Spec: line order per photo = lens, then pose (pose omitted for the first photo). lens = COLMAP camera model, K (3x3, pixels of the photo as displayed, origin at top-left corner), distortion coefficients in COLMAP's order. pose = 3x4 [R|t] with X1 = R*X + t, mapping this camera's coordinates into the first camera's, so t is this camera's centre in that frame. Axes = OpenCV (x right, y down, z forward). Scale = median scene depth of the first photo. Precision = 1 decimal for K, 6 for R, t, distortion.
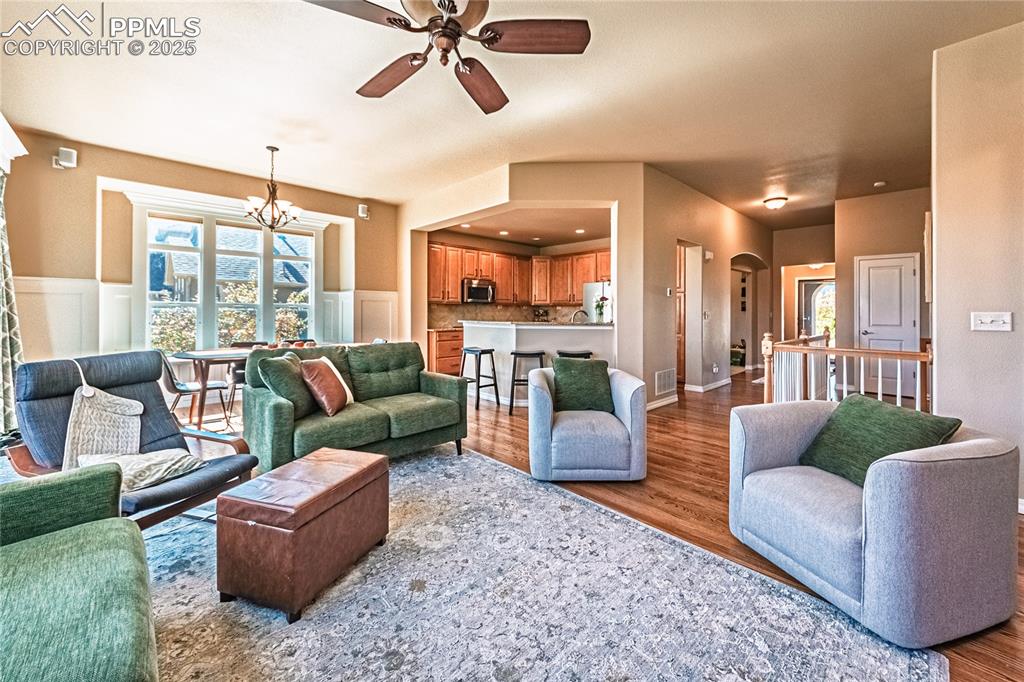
lens RADIAL K [[395.5, 0, 511.7], [0, 395.5, 307.8], [0, 0, 1]] dist [-0.001117, -0.000239]
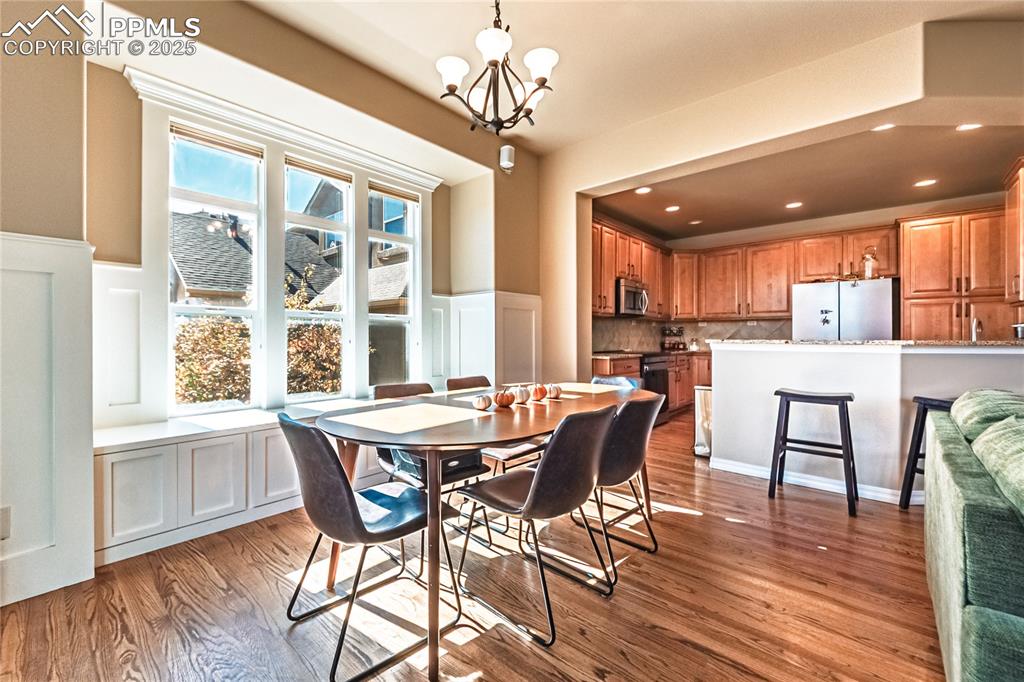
lens RADIAL K [[426.4, 0, 475.2], [0, 426.4, 327.5], [0, 0, 1]] dist [0.001648, 0.000011]
pose [[0.999308, -0.005808, 0.036738, -0.434978], [0.006270, 0.999902, -0.012483, 0.017101], [-0.036662, 0.012705, 0.999247, 0.355952]]
